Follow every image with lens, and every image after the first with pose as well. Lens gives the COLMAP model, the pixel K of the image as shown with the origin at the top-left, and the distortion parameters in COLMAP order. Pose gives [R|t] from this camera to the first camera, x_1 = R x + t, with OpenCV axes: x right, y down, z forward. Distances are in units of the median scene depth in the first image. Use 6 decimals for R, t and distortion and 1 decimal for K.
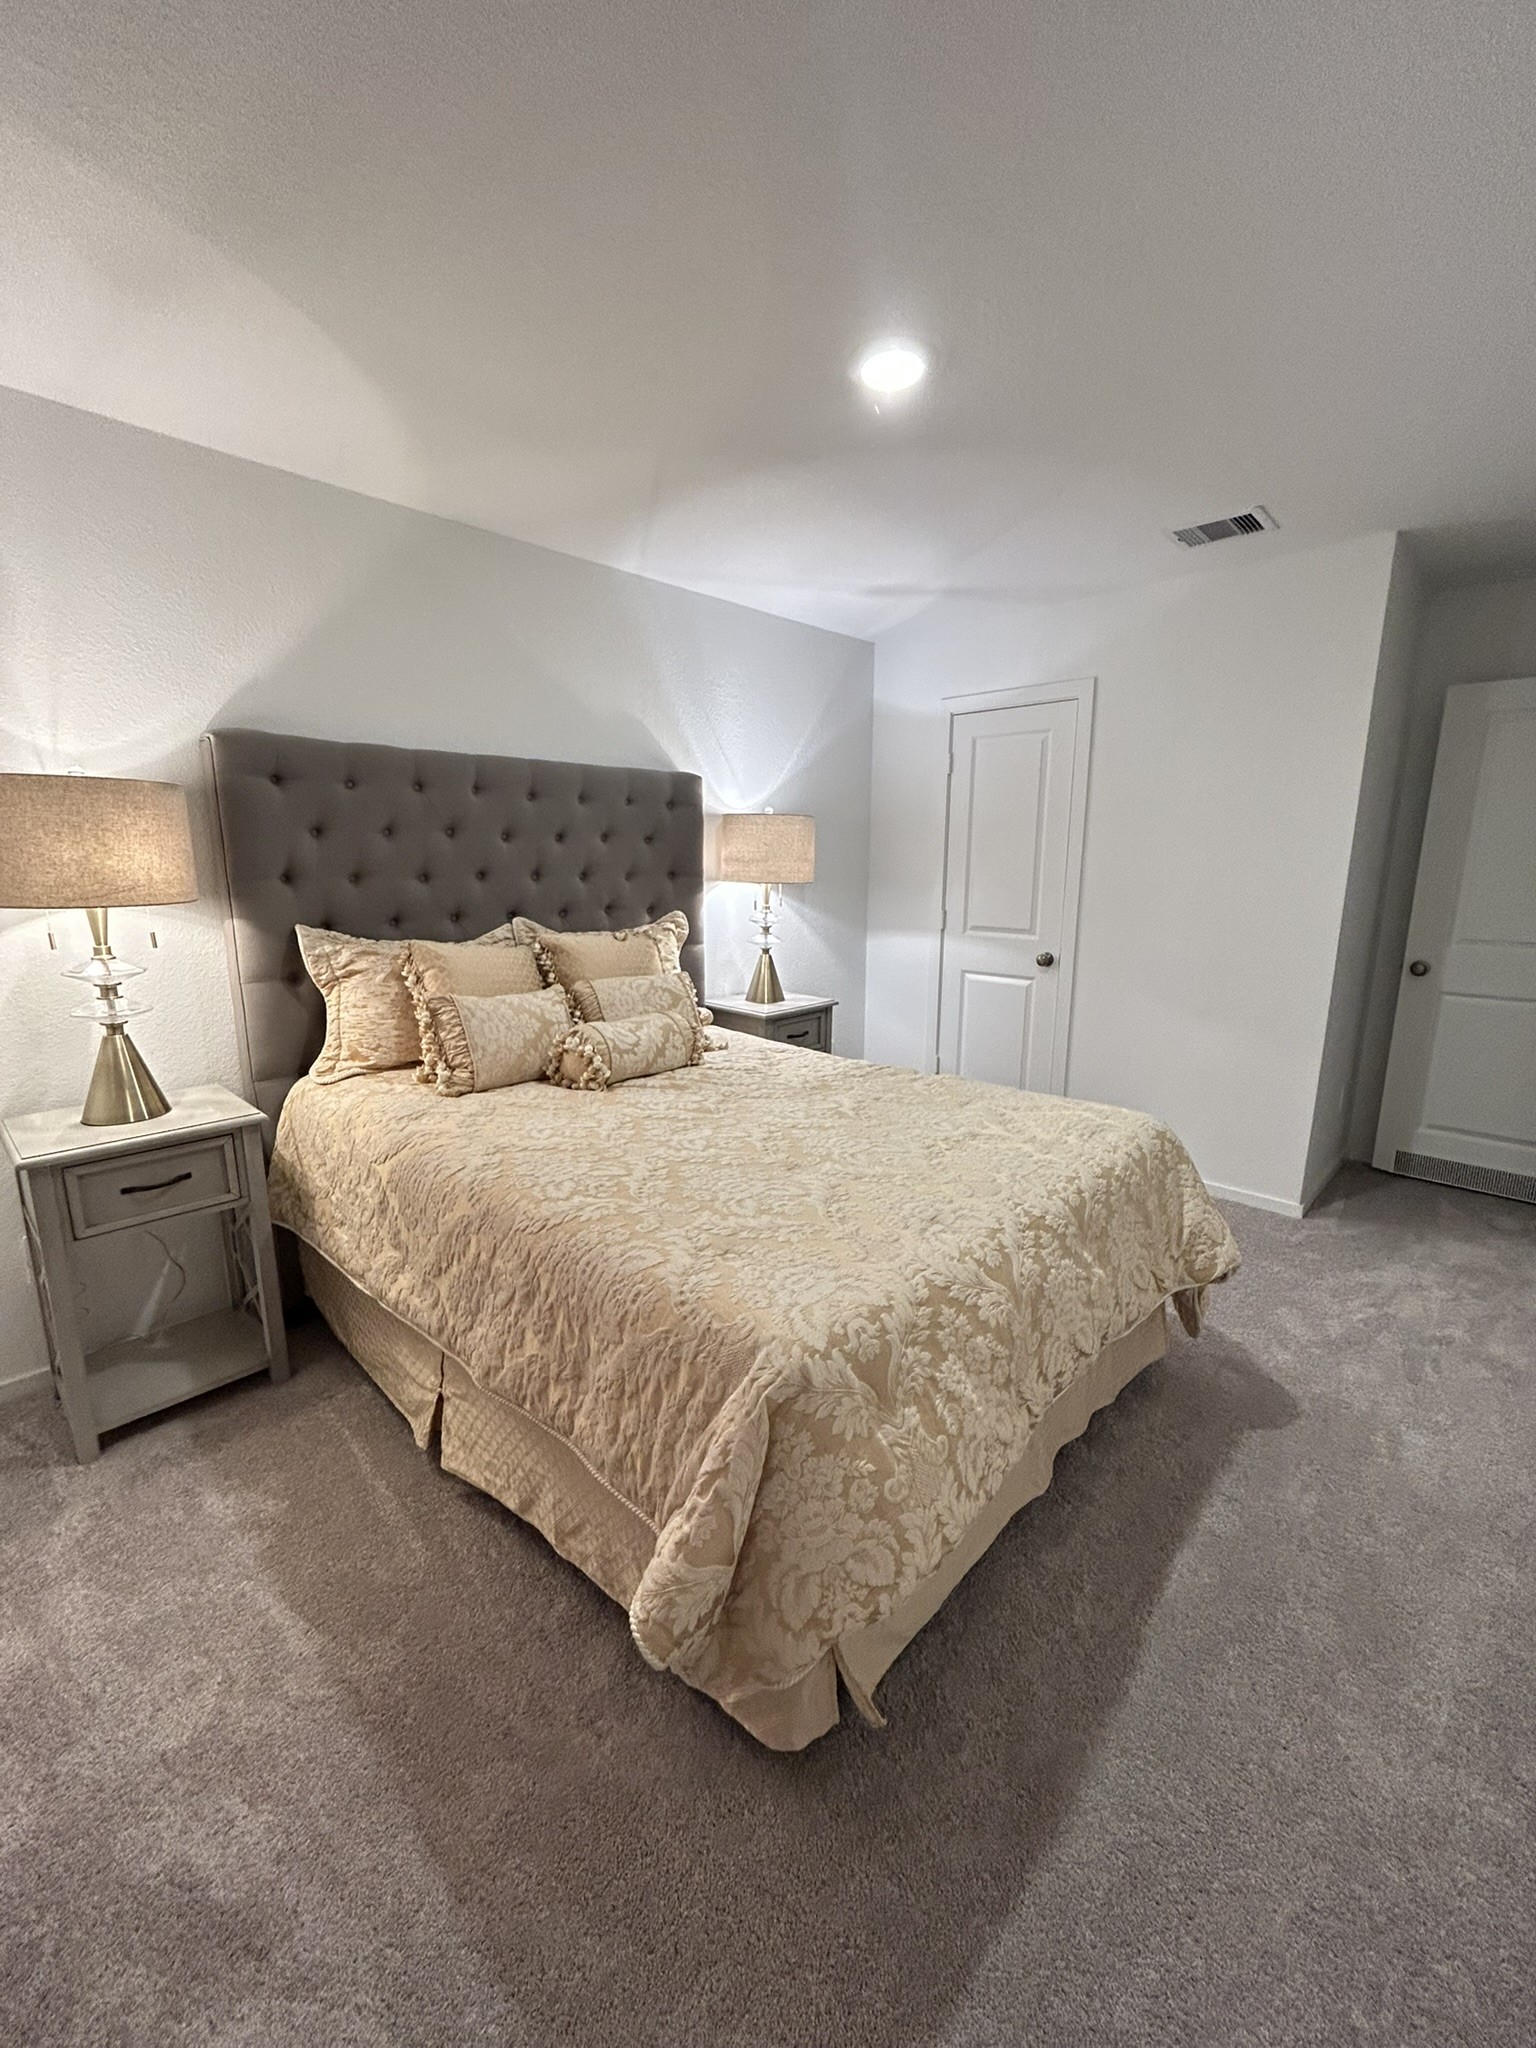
lens RADIAL K [[833.4, 0, 771.2], [0, 833.4, 997.6], [0, 0, 1]] dist [0.001231, 0.000143]
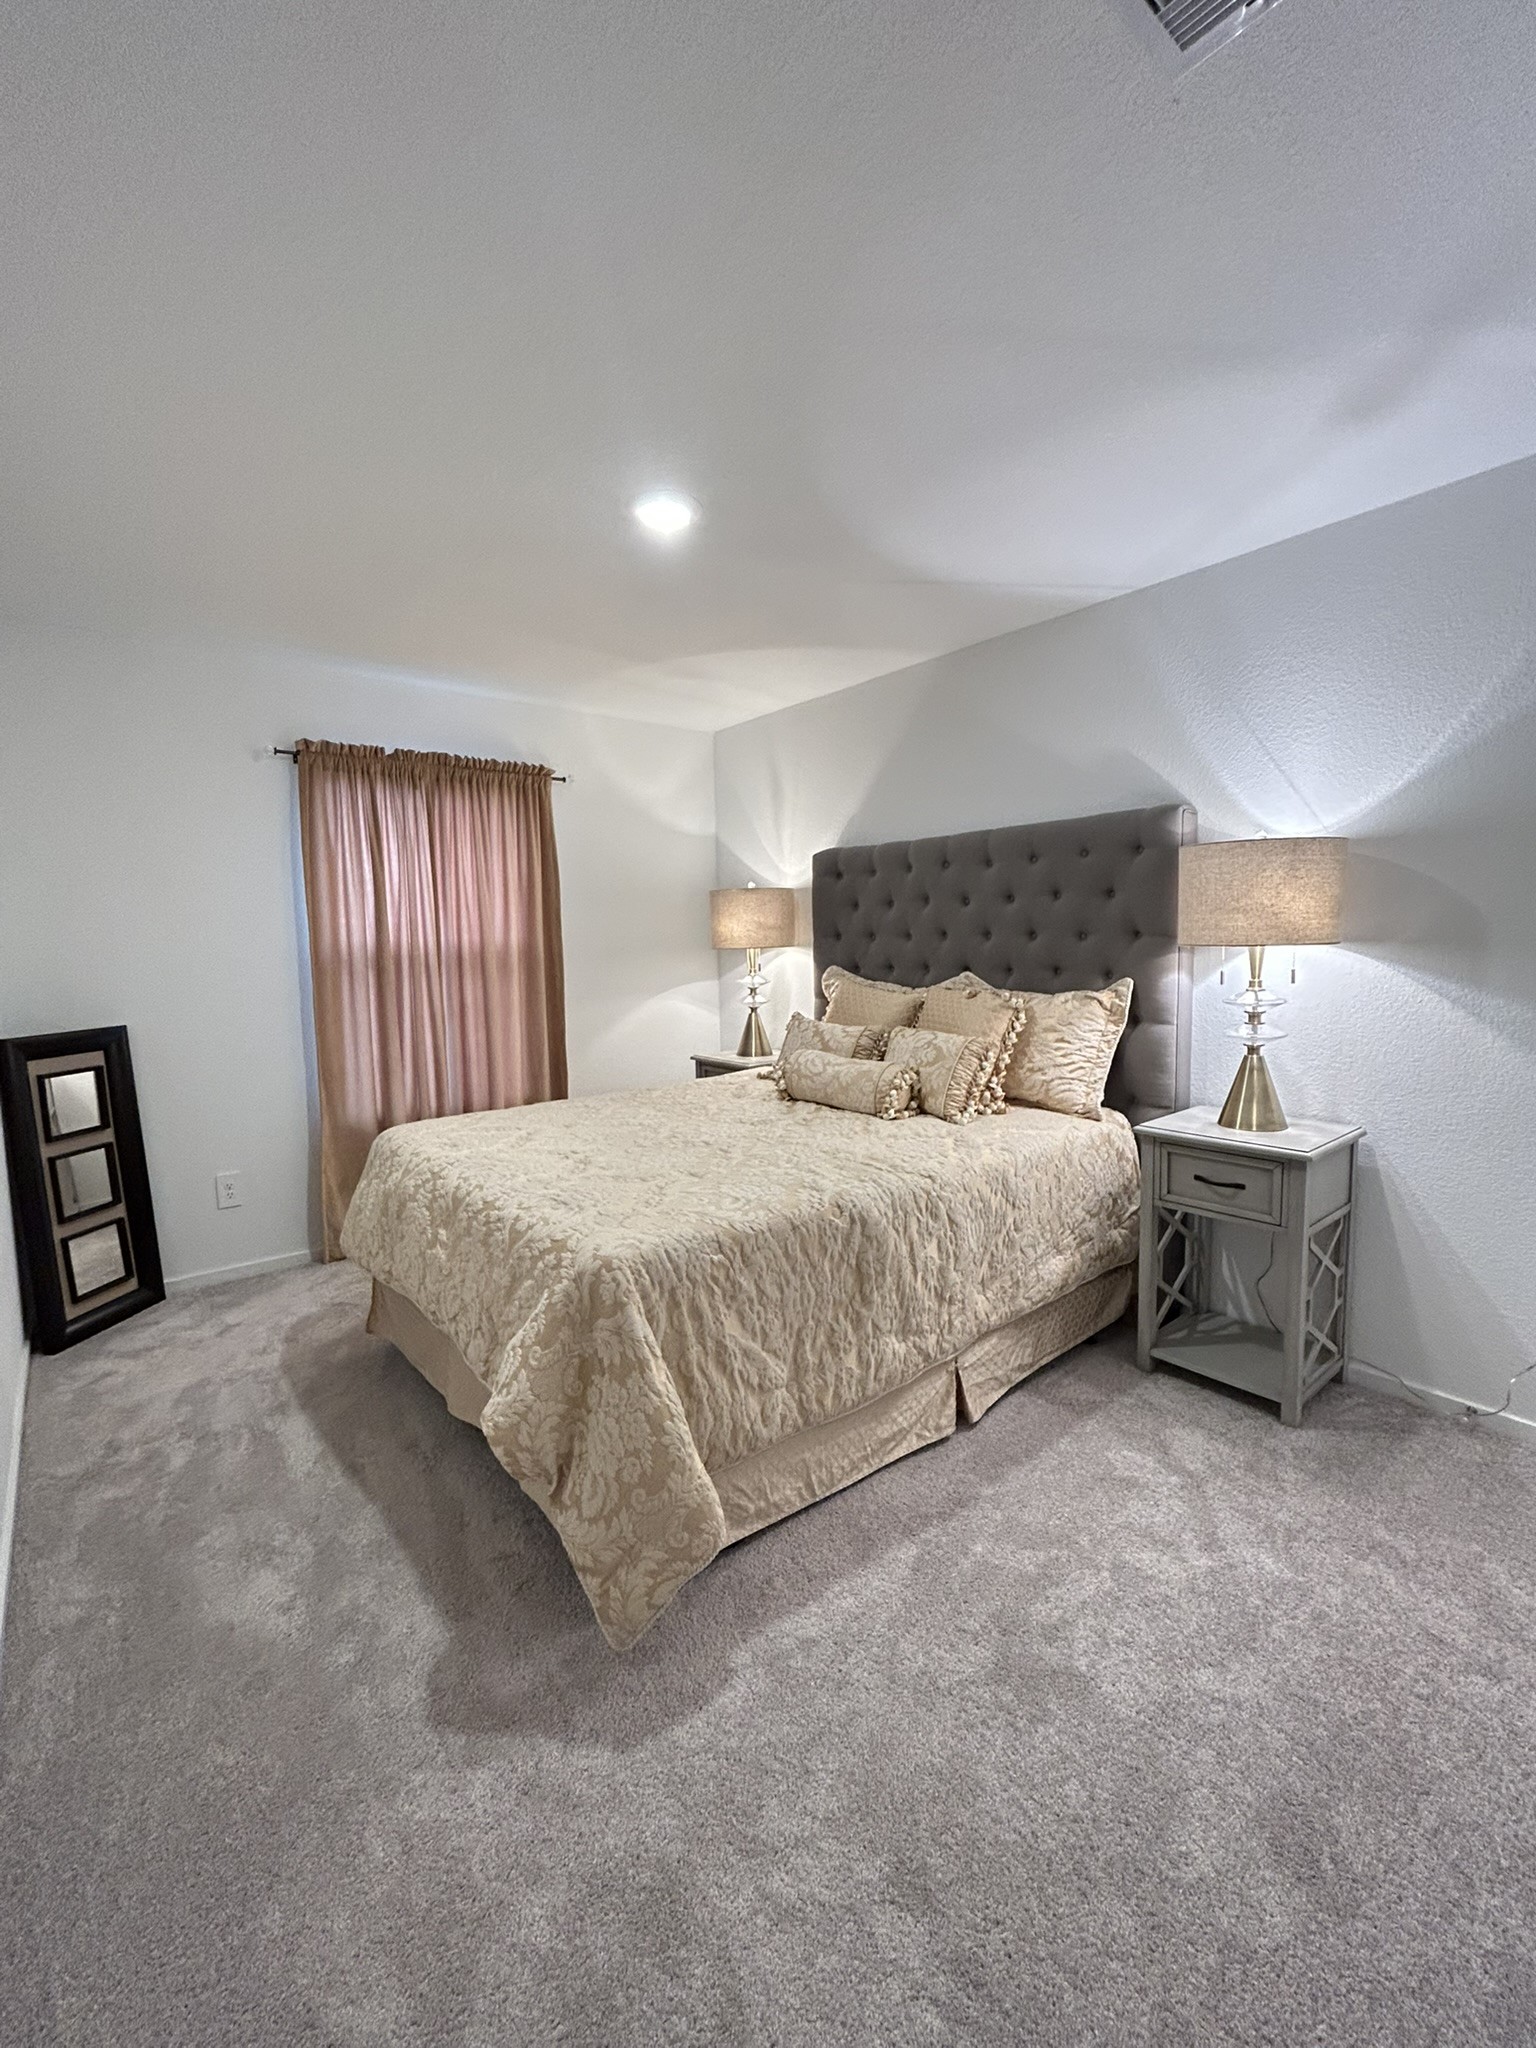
lens RADIAL K [[820.2, 0, 768.0], [0, 820.2, 1024.0], [0, 0, 1]] dist [0.000624, 0.000145]
pose [[-0.102928, 0.125658, -0.986720, 0.734889], [-0.125147, 0.982470, 0.138171, -0.126630], [0.986785, 0.137707, -0.085398, 0.723503]]
